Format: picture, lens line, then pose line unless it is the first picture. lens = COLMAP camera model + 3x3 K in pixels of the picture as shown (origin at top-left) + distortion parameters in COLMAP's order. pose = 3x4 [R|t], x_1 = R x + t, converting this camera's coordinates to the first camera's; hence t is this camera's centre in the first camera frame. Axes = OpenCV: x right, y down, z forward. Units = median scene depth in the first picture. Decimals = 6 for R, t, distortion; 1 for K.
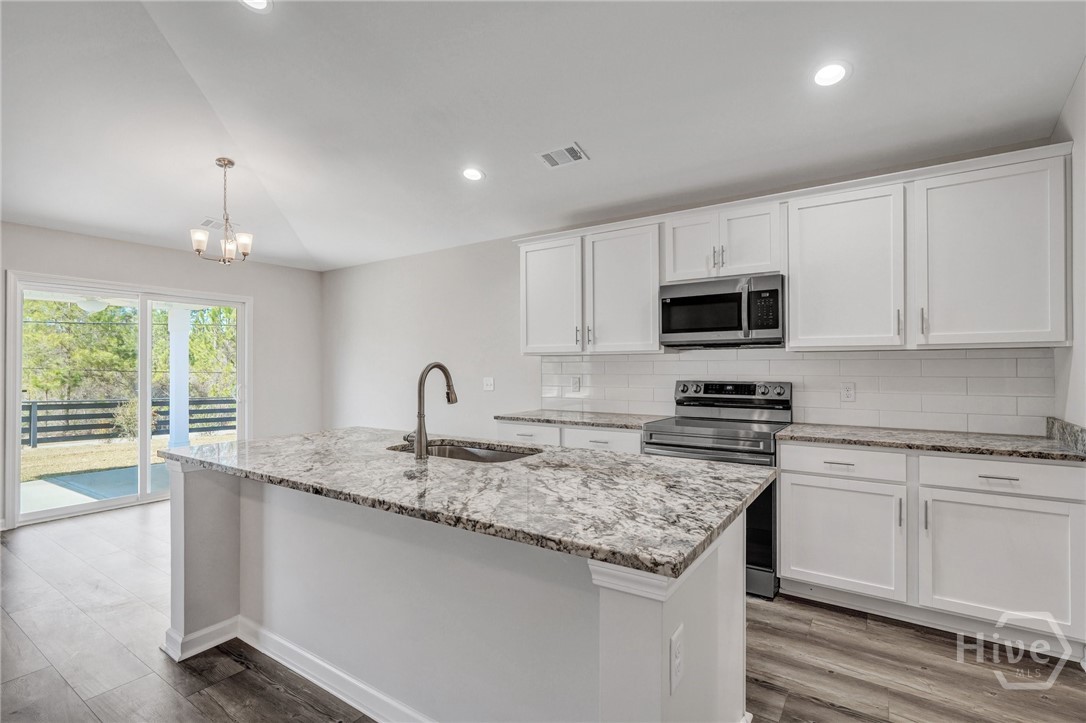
lens RADIAL K [[518.5, 0, 542.9], [0, 518.5, 362.4], [0, 0, 1]] dist [0.001615, 0.001066]
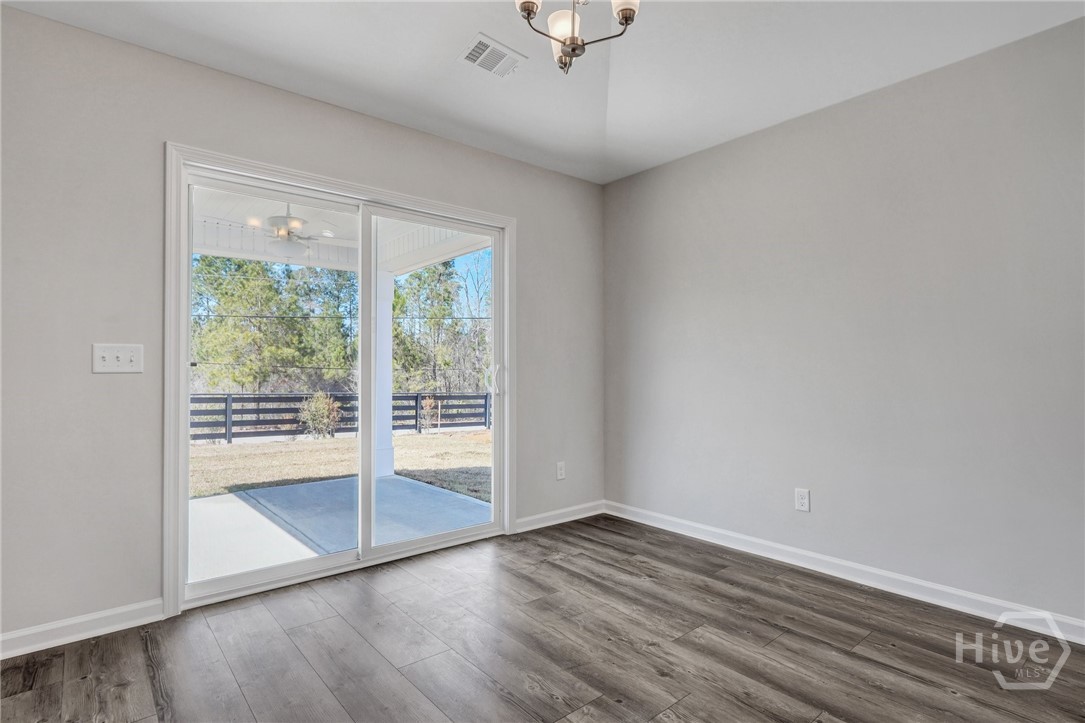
lens RADIAL K [[554.1, 0, 543.1], [0, 554.1, 362.7], [0, 0, 1]] dist [-0.000651, 0.000160]
pose [[0.964718, 0.001378, -0.263282, -0.095514], [-0.001290, 0.999999, 0.000507, 0.010307], [0.263282, -0.000149, 0.964719, 0.104733]]
